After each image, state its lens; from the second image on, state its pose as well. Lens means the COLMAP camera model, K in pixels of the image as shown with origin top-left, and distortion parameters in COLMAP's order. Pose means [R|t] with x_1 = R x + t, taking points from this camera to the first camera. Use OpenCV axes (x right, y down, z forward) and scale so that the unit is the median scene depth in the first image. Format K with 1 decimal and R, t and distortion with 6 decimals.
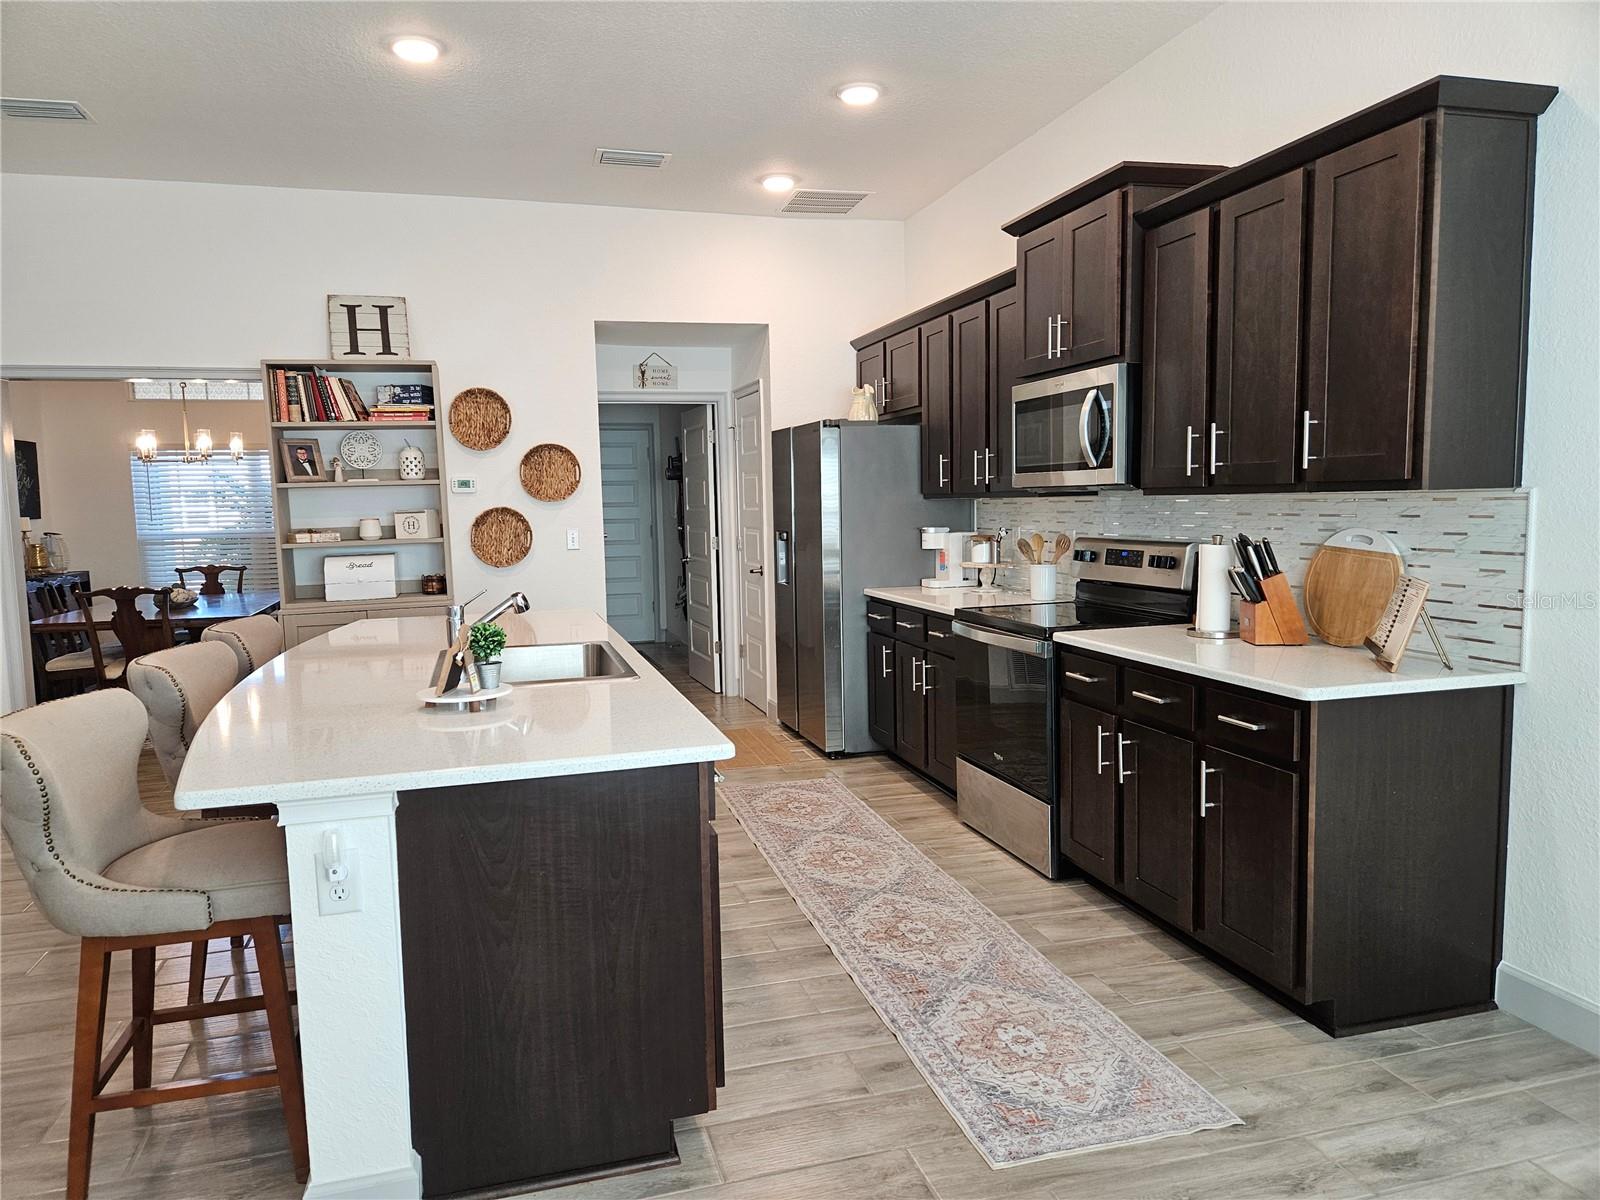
lens RADIAL K [[1074.7, 0, 789.4], [0, 1074.7, 604.8], [0, 0, 1]] dist [0.078963, -0.067819]
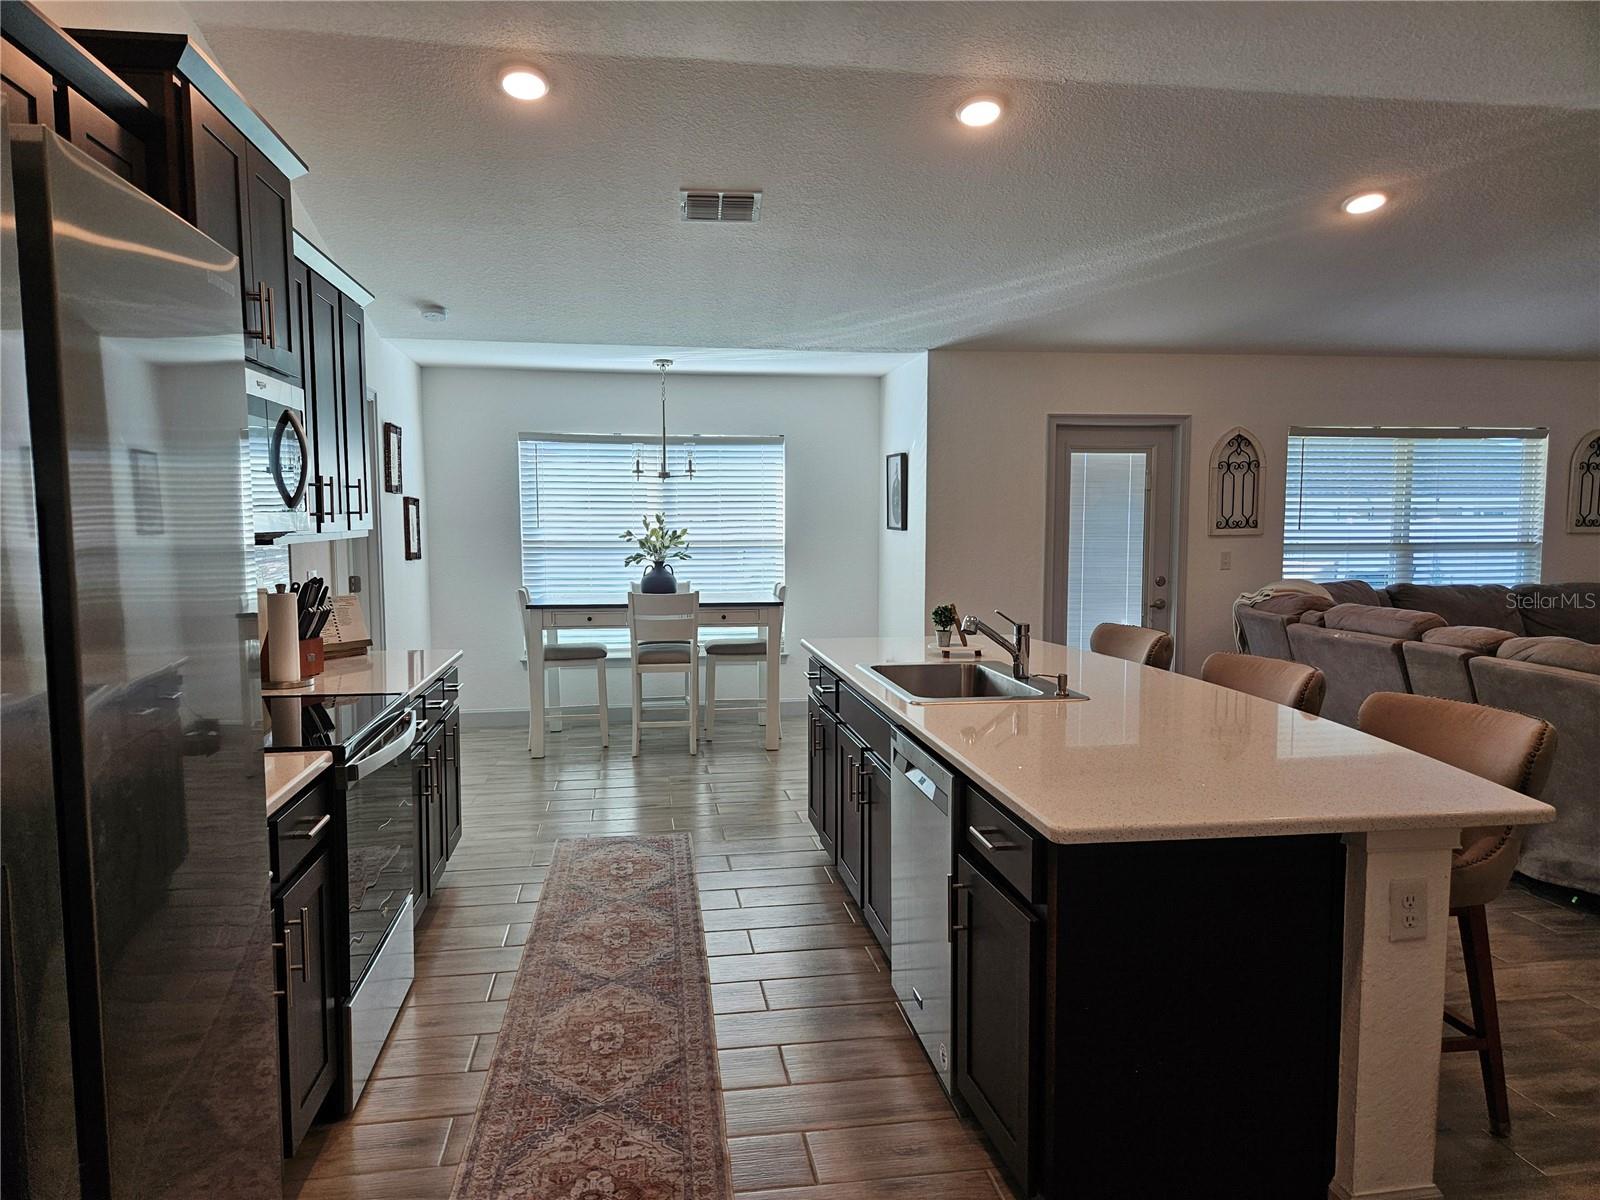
lens RADIAL K [[1072.5, 0, 798.6], [0, 1072.5, 608.1], [0, 0, 1]] dist [0.086057, -0.075082]
pose [[-0.992095, 0.013736, 0.124732, -0.165147], [0.036755, 0.982206, 0.184173, -0.174044], [-0.119983, 0.187302, -0.974947, 1.606925]]
